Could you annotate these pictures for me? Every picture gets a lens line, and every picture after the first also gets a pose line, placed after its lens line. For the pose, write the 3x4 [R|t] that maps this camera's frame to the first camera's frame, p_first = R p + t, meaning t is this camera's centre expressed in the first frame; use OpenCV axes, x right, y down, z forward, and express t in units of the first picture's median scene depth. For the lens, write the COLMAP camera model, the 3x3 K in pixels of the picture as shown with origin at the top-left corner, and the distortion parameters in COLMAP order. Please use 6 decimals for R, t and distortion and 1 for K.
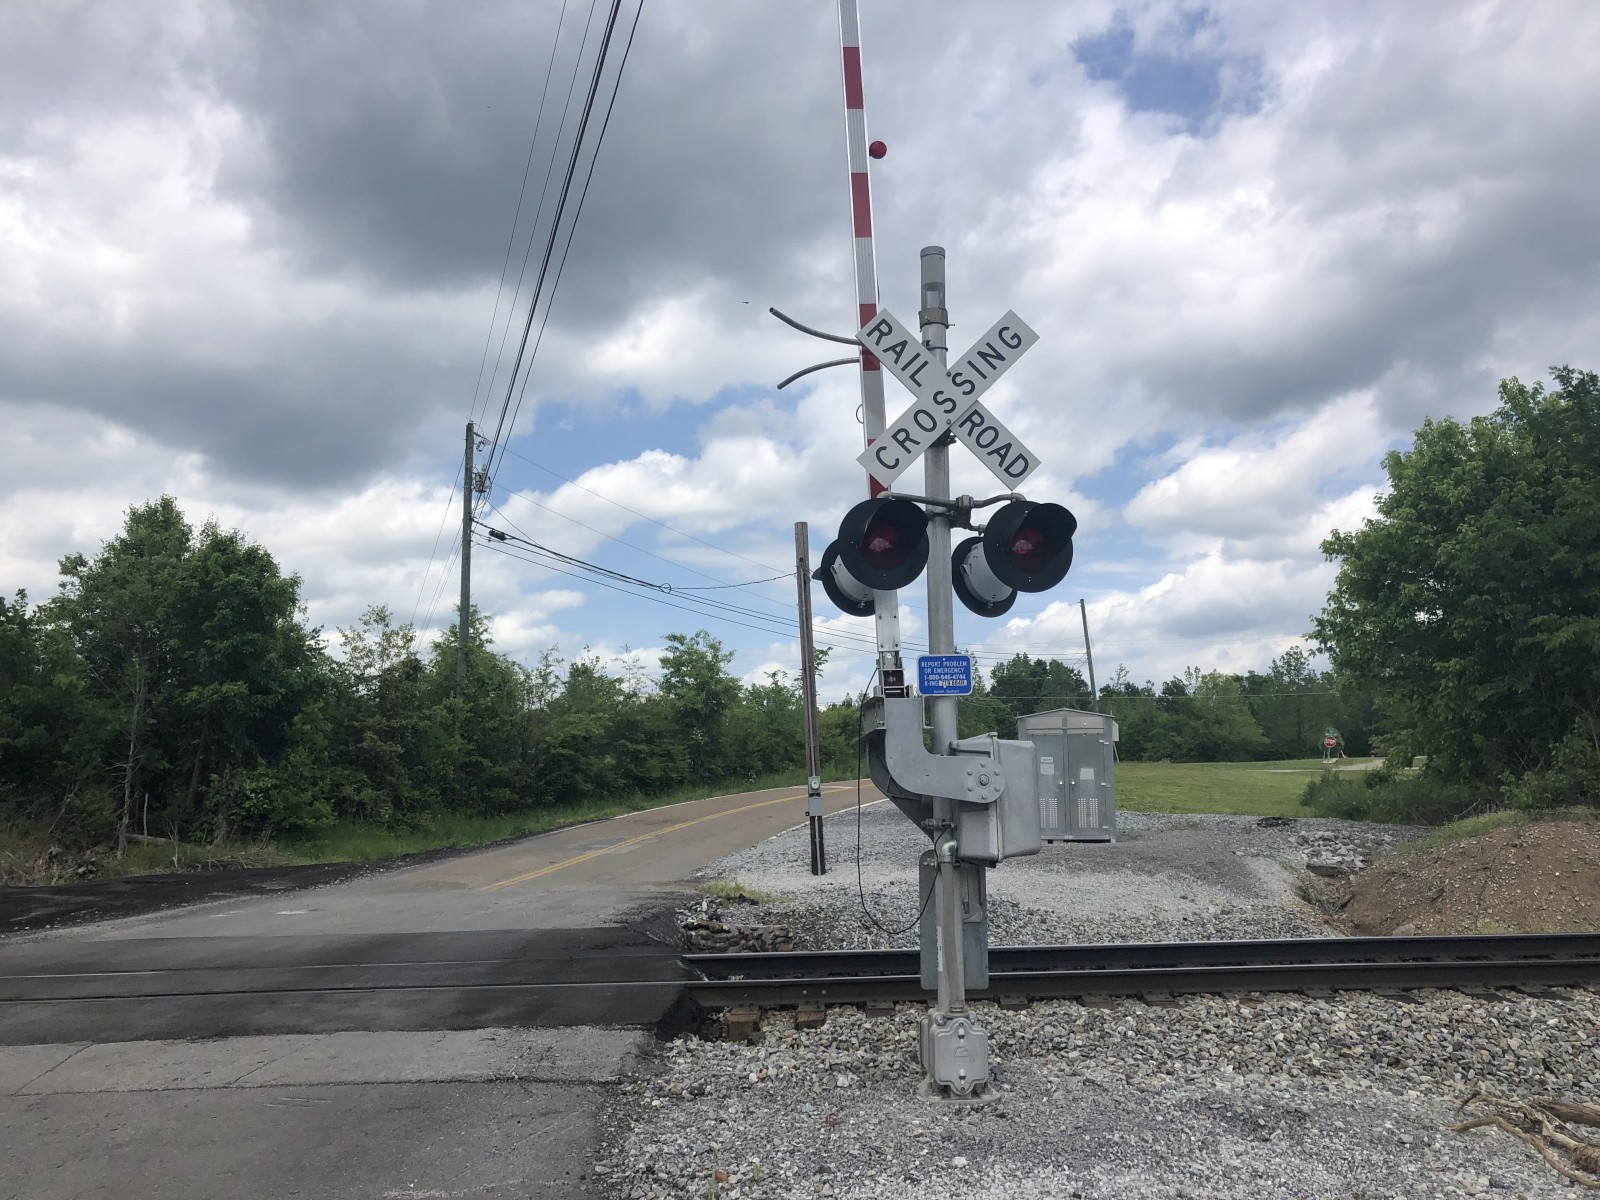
lens RADIAL K [[1310.6, 0, 827.4], [0, 1310.6, 565.6], [0, 0, 1]] dist [0.076066, -0.126707]
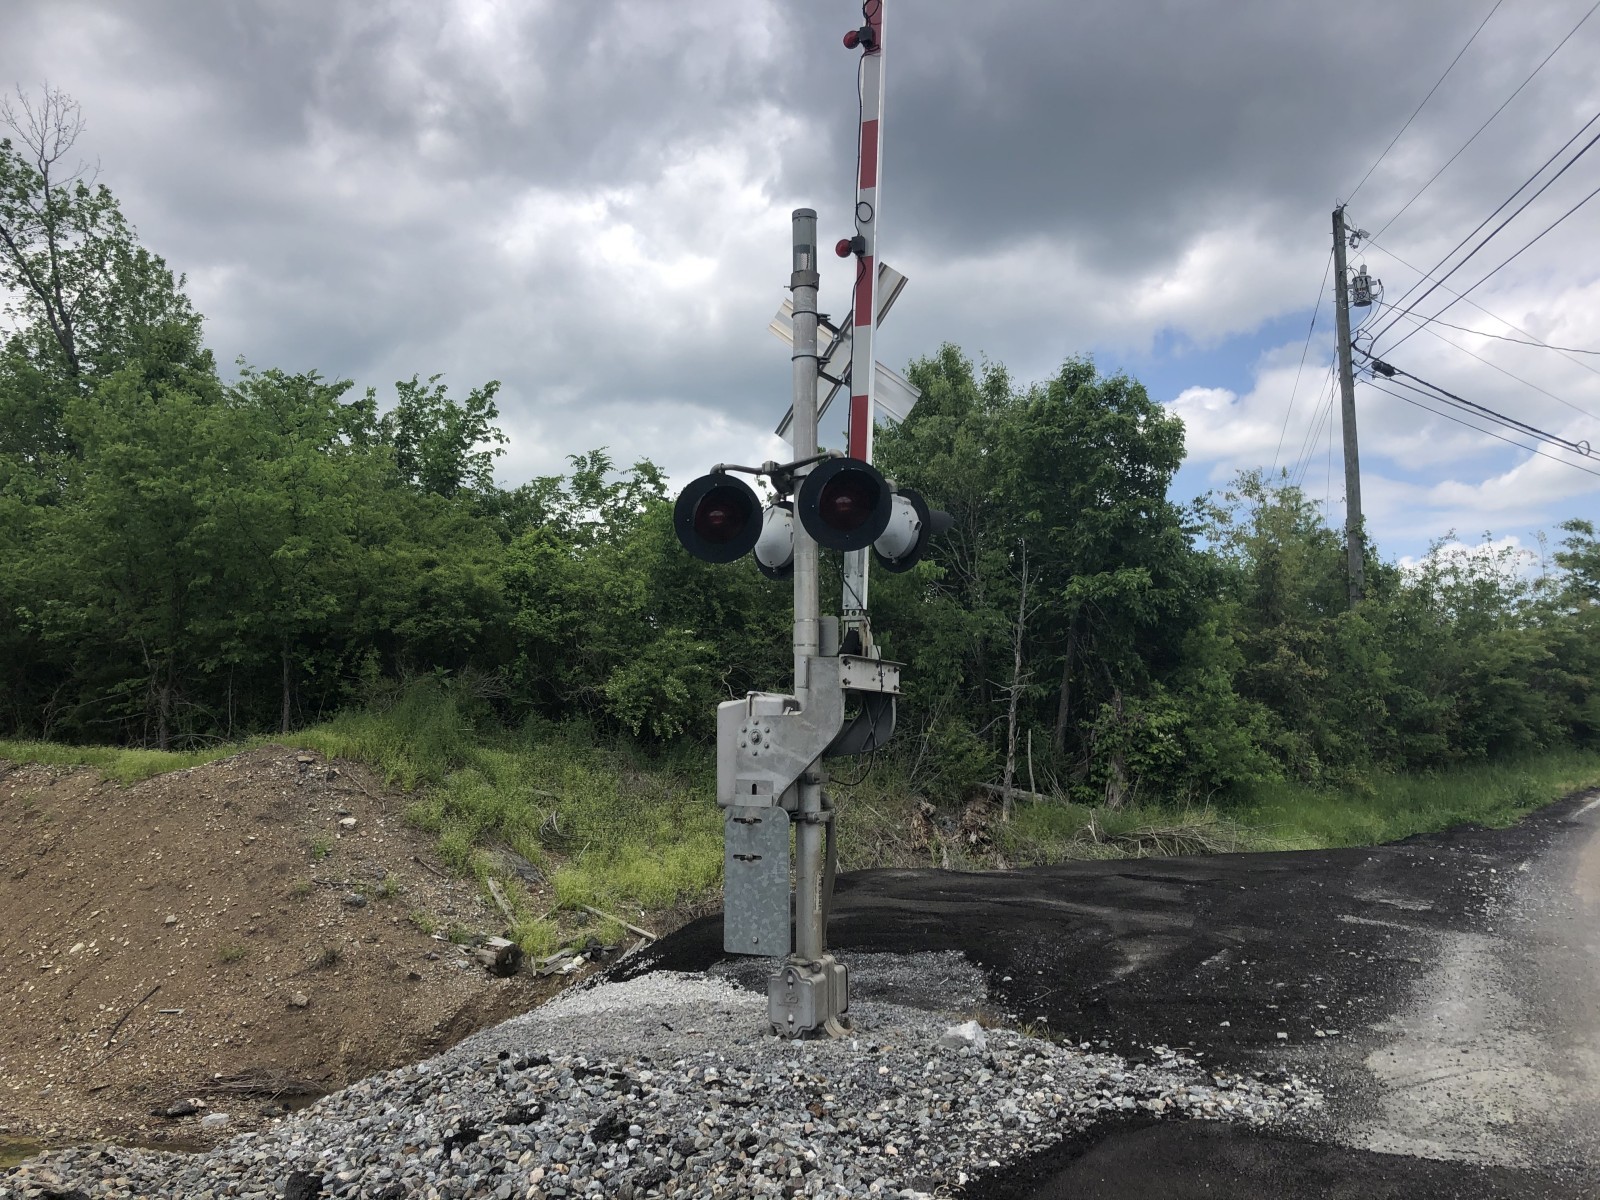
lens RADIAL K [[1306.2, 0, 790.8], [0, 1306.2, 578.5], [0, 0, 1]] dist [0.101423, -0.151975]
pose [[0.903364, -0.032863, -0.427614, -0.421364], [0.053166, 0.997950, 0.035621, 0.079581], [0.425566, -0.054914, 0.903260, 0.425250]]
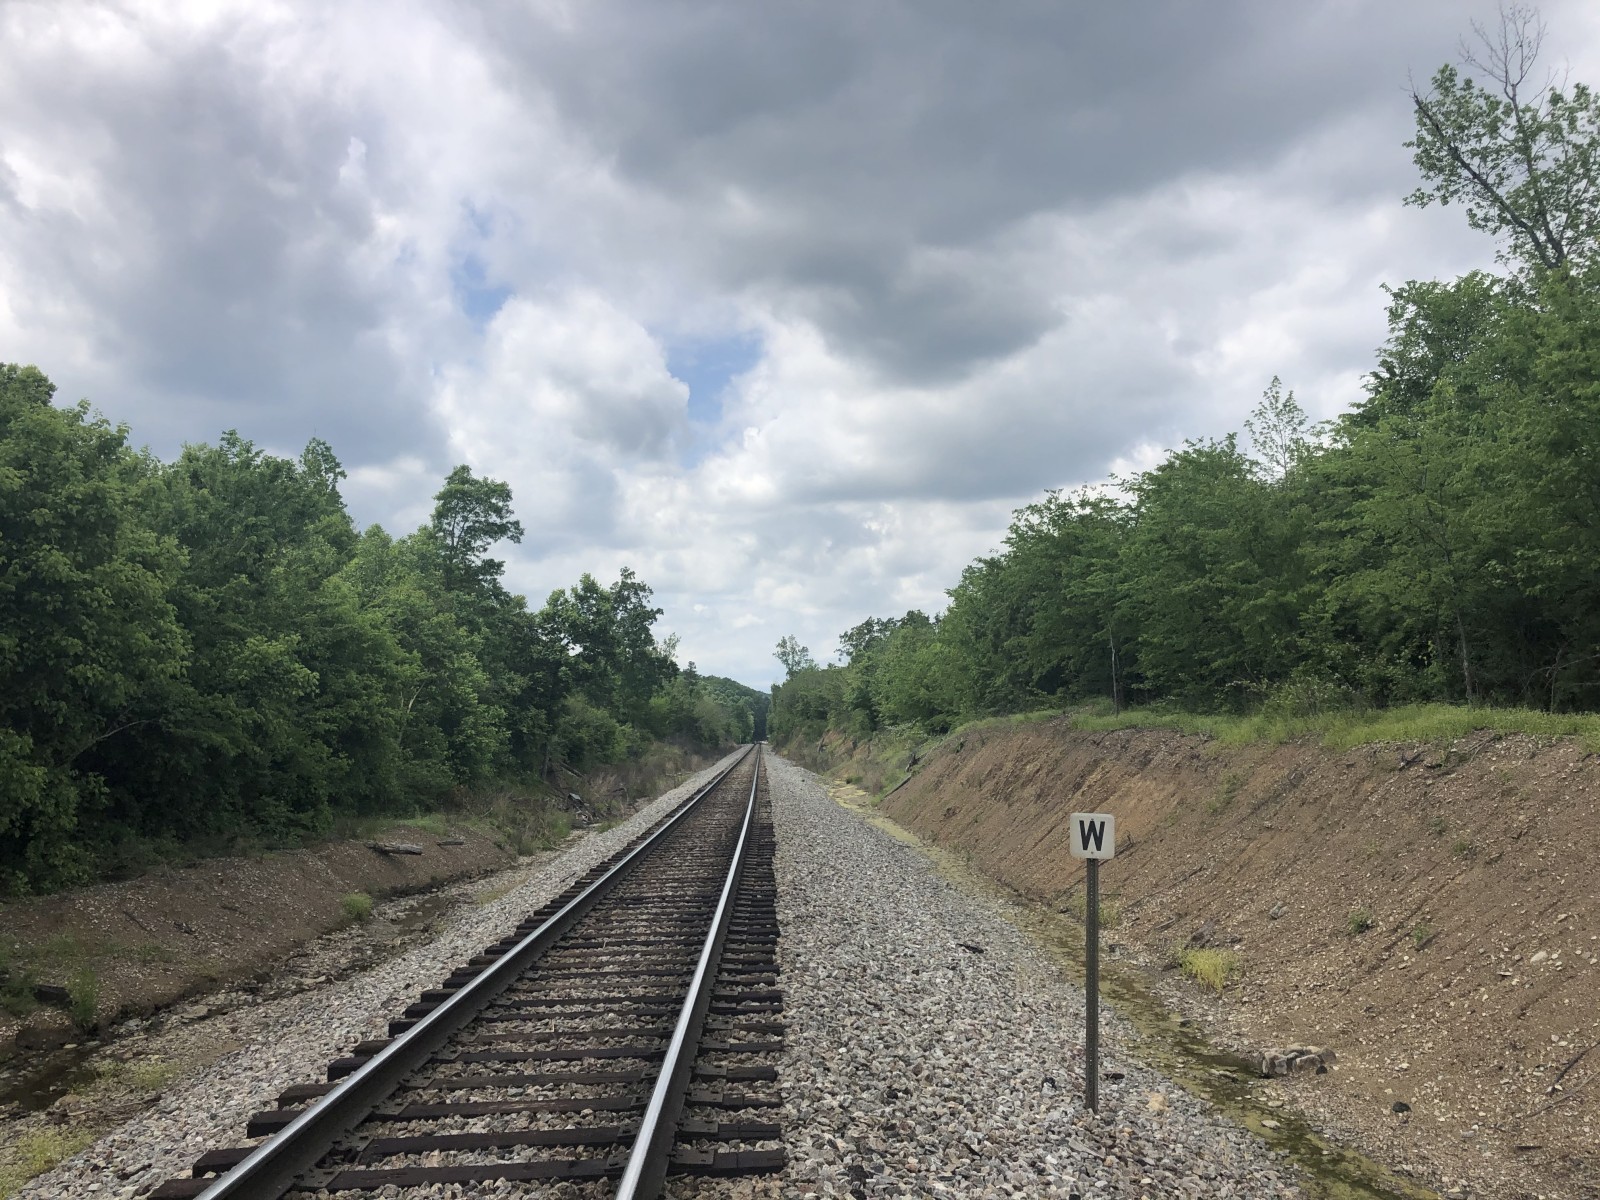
lens RADIAL K [[1337.4, 0, 799.9], [0, 1337.4, 584.9], [0, 0, 1]] dist [0.008174, 0.010684]
pose [[0.033020, -0.082201, -0.996069, -0.473420], [0.180856, 0.980651, -0.074933, 0.102735], [0.982955, -0.177671, 0.047248, 0.558827]]
